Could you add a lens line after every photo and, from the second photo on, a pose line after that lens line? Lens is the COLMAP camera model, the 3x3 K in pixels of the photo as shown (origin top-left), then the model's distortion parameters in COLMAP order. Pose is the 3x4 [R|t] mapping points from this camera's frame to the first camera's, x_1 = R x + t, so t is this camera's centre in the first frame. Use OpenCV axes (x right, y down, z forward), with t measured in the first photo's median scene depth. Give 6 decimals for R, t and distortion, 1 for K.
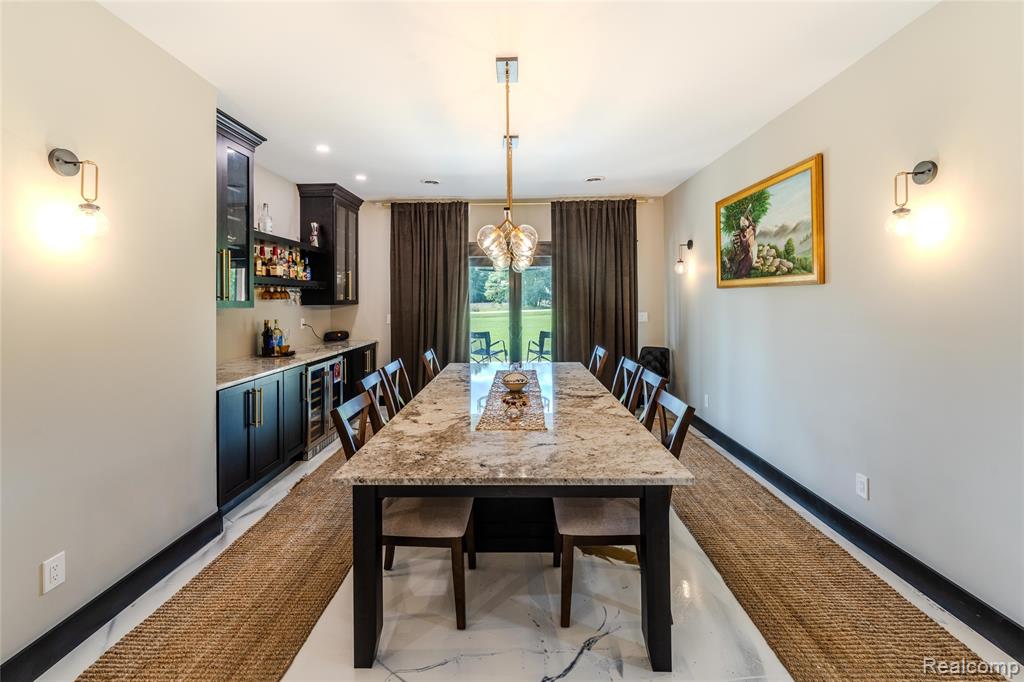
lens RADIAL K [[456.3, 0, 487.1], [0, 456.3, 293.5], [0, 0, 1]] dist [-0.000320, -0.000336]
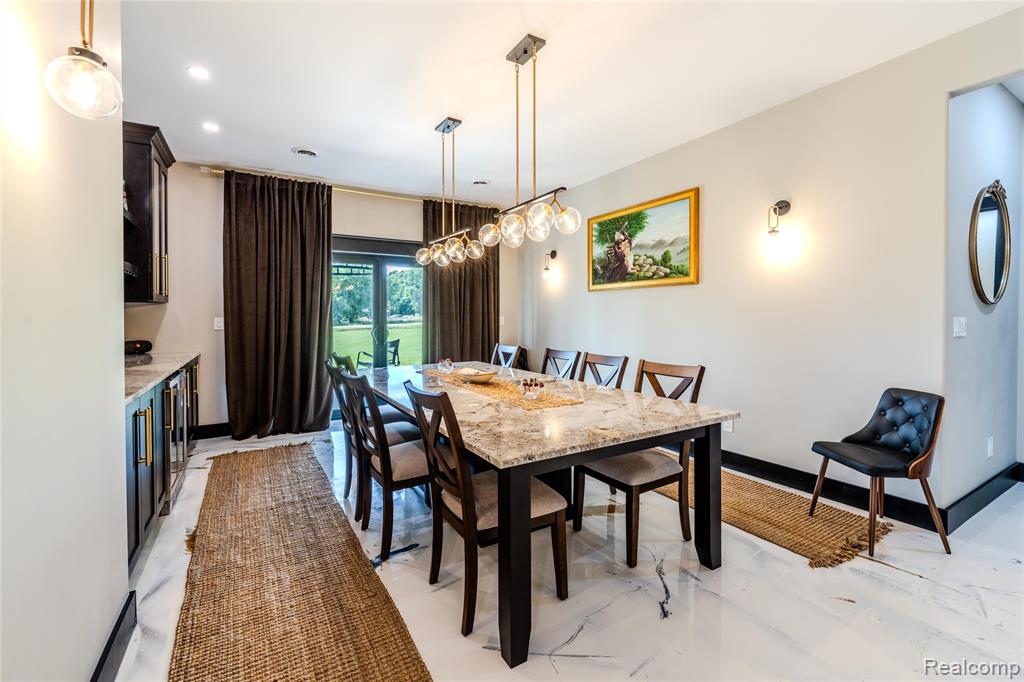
lens RADIAL K [[456.3, 0, 536.3], [0, 456.3, 322.9], [0, 0, 1]] dist [-0.000320, -0.000336]
pose [[0.824518, -0.005350, 0.565810, -0.335915], [-0.009248, 0.999694, 0.022929, 0.053231], [-0.565760, -0.024138, 0.824217, 0.111738]]
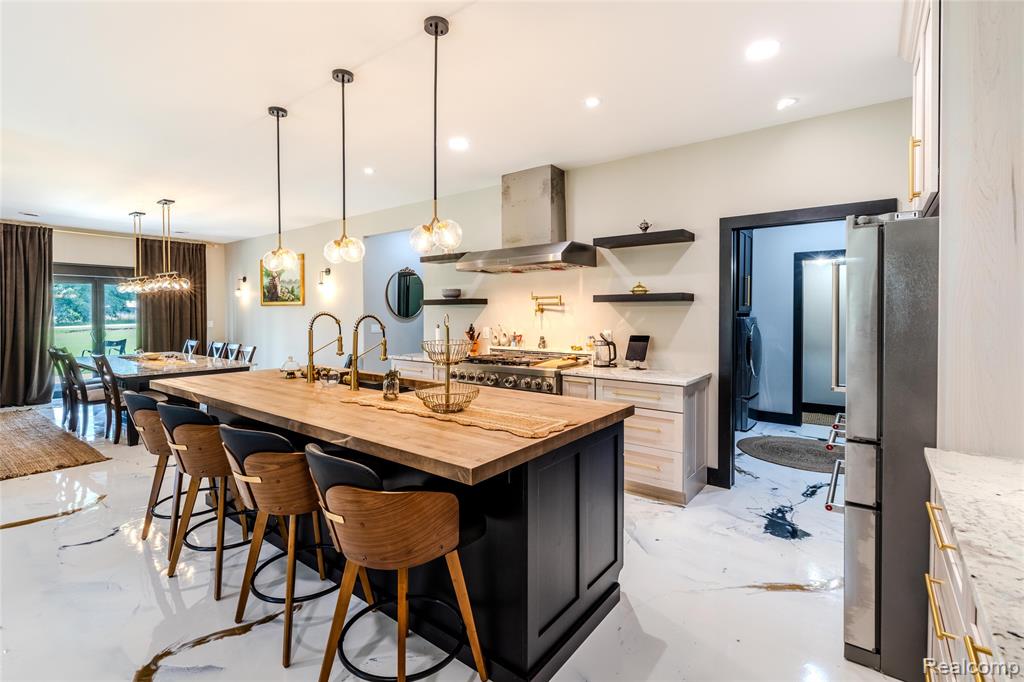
lens RADIAL K [[460.0, 0, 506.8], [0, 460.0, 324.8], [0, 0, 1]] dist [-0.004658, -0.000177]
pose [[0.572257, -0.009378, 0.820021, -0.552777], [-0.016688, 0.999594, 0.023077, 0.006402], [-0.819905, -0.026891, 0.571868, -1.077691]]
